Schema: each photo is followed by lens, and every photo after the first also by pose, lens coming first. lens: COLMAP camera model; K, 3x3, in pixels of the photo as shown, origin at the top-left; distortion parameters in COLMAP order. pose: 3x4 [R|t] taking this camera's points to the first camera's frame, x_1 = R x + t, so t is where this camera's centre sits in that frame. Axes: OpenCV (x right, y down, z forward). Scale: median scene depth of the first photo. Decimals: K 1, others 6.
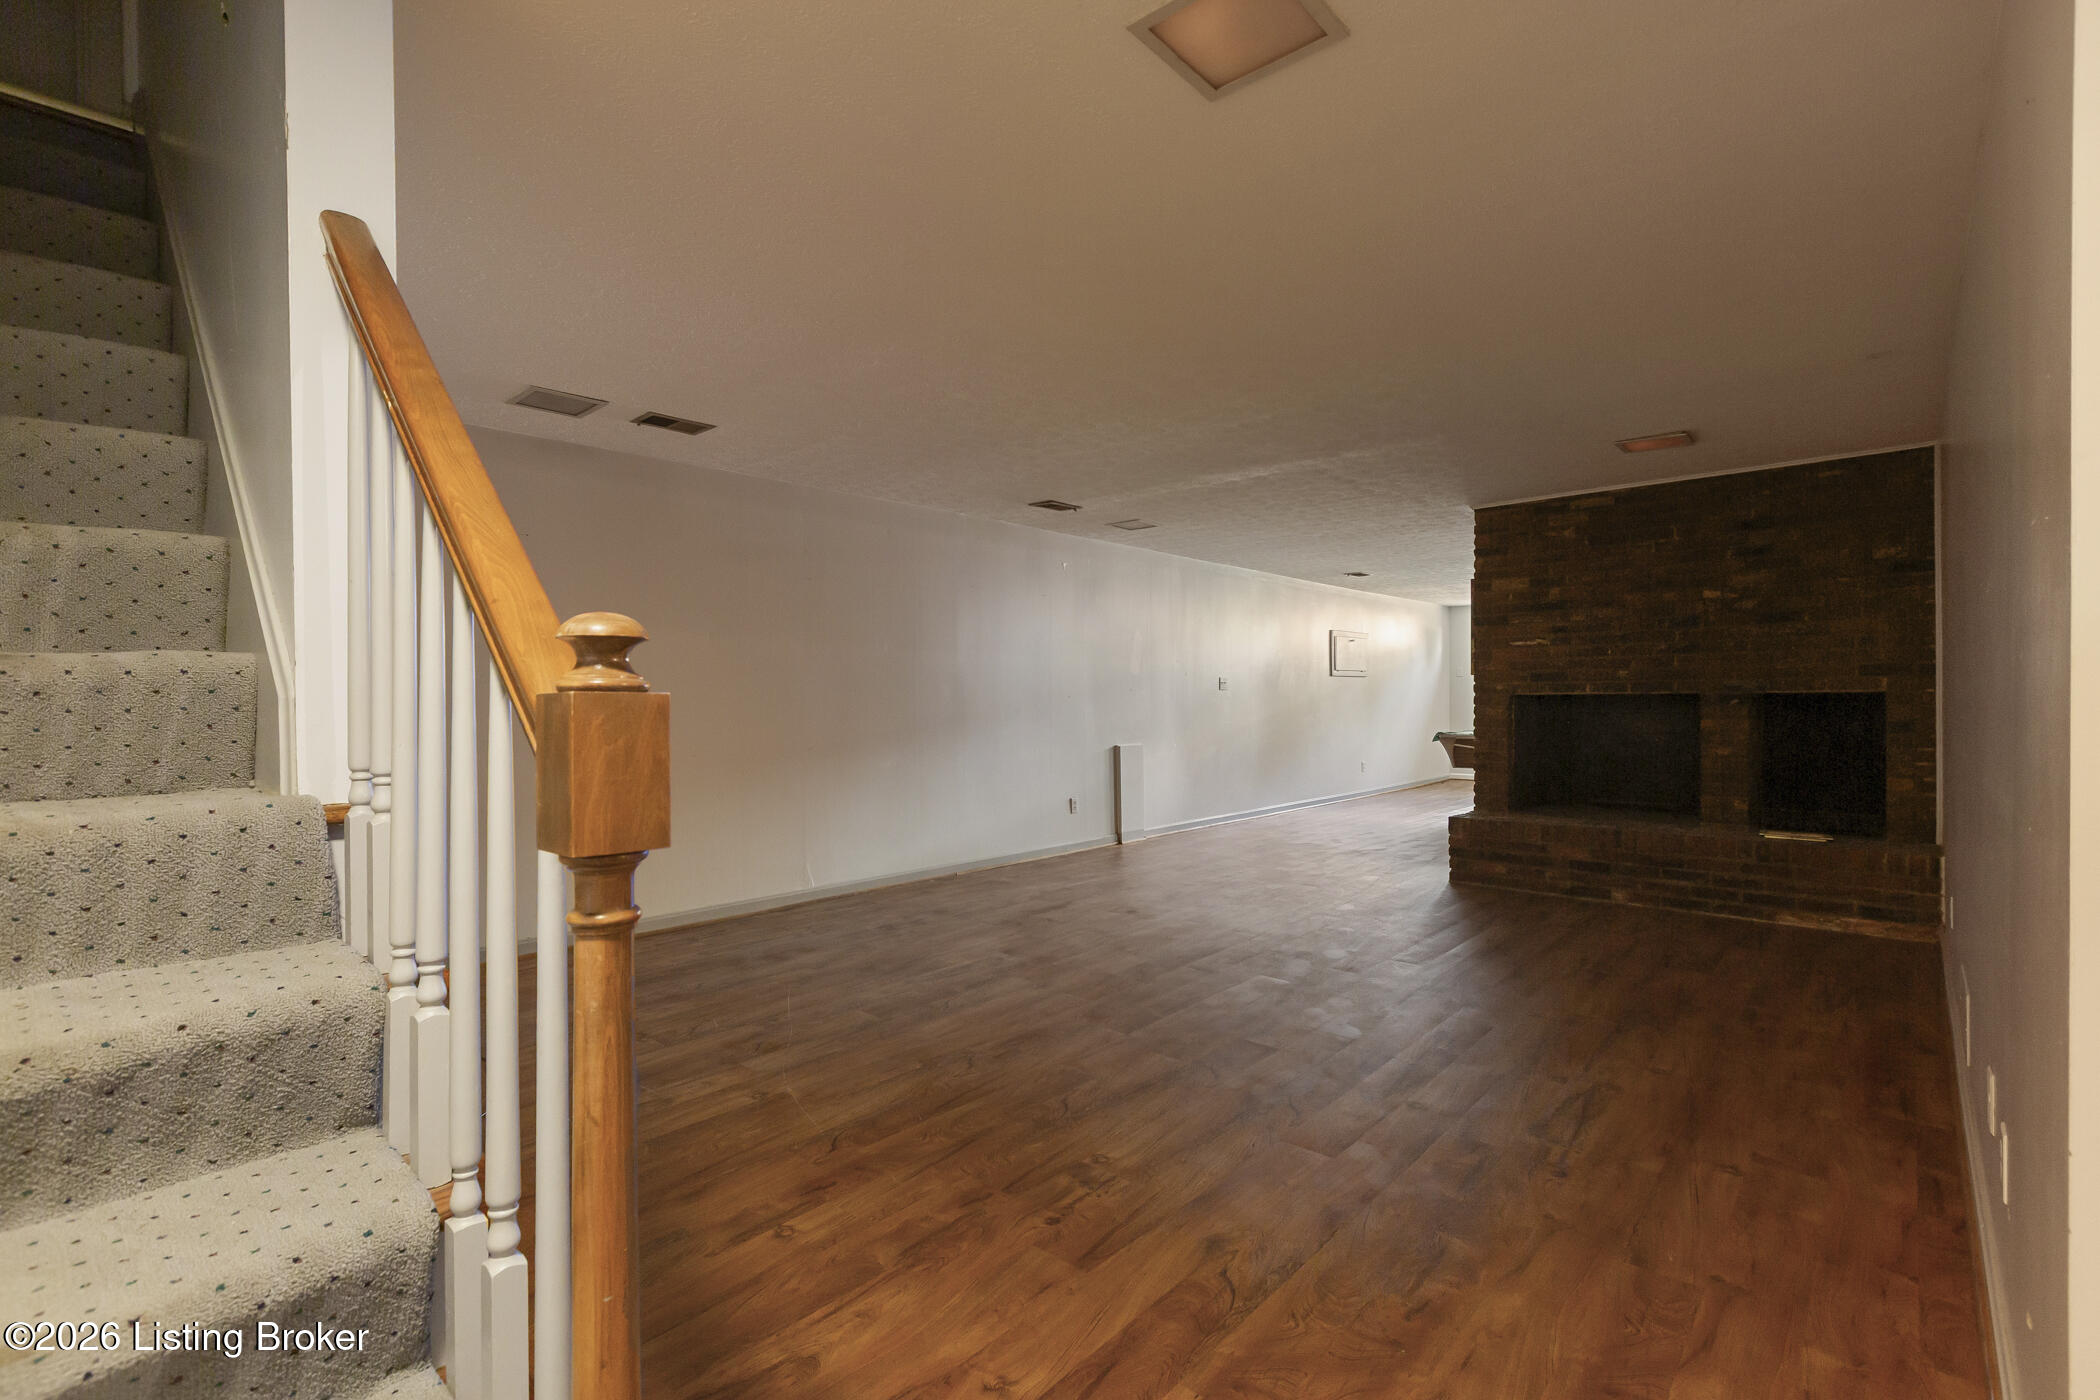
lens RADIAL K [[939.8, 0, 1041.2], [0, 939.8, 703.7], [0, 0, 1]] dist [0.000974, 0.001252]
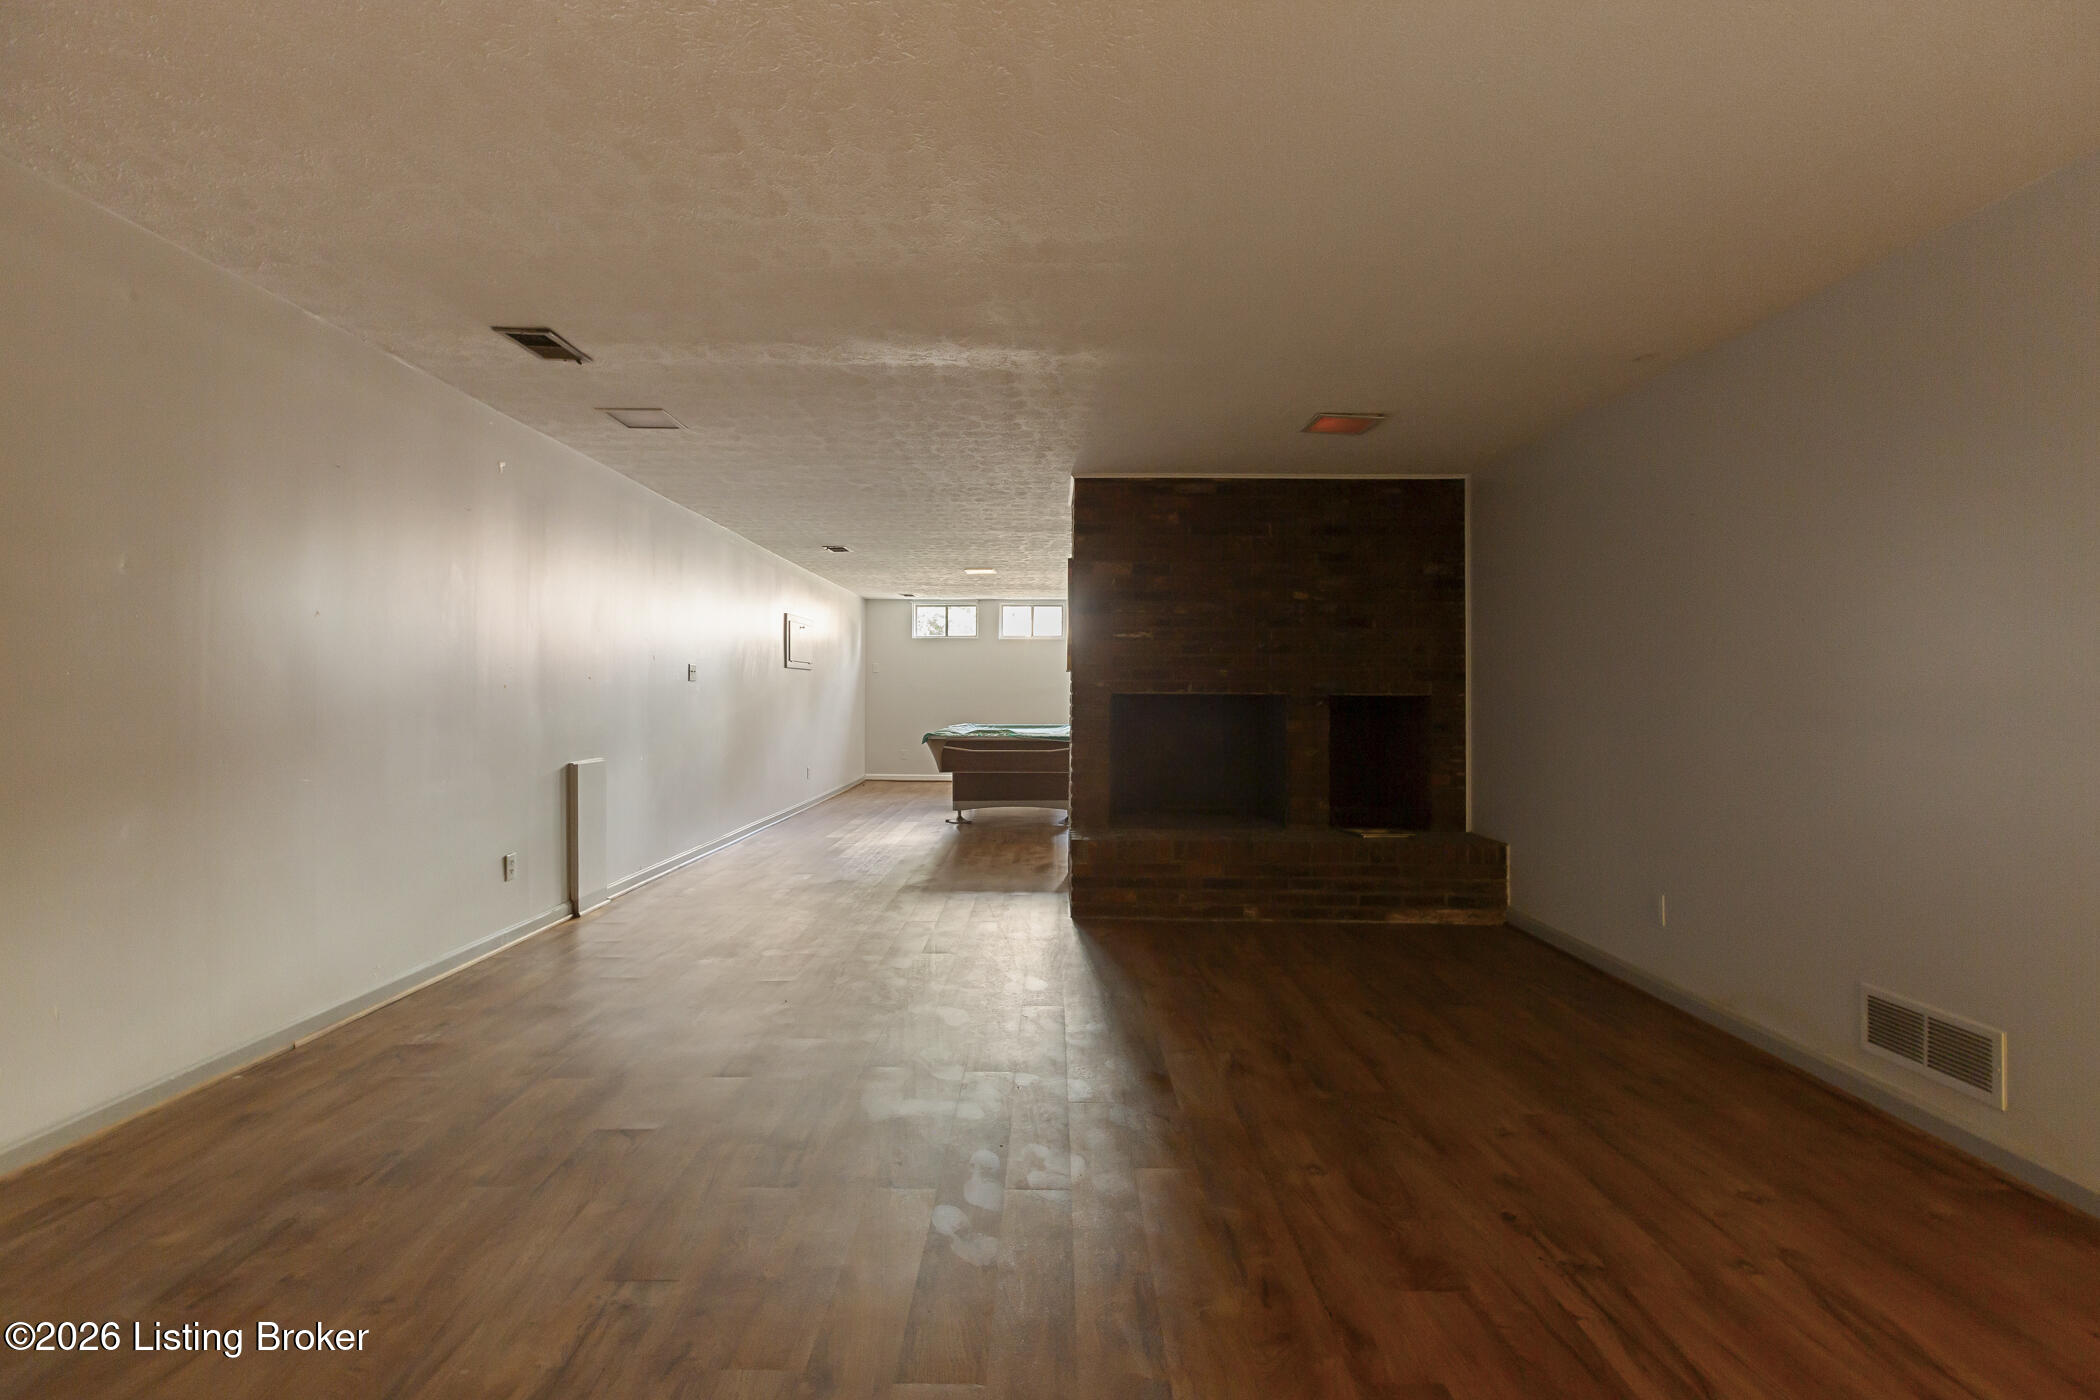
lens RADIAL K [[939.8, 0, 1064.2], [0, 939.8, 701.3], [0, 0, 1]] dist [0.000974, 0.001252]
pose [[0.744721, 0.007530, 0.667334, -0.141880], [-0.009321, 0.999956, -0.000881, -0.001268], [-0.667311, -0.005564, 0.744758, 0.432107]]
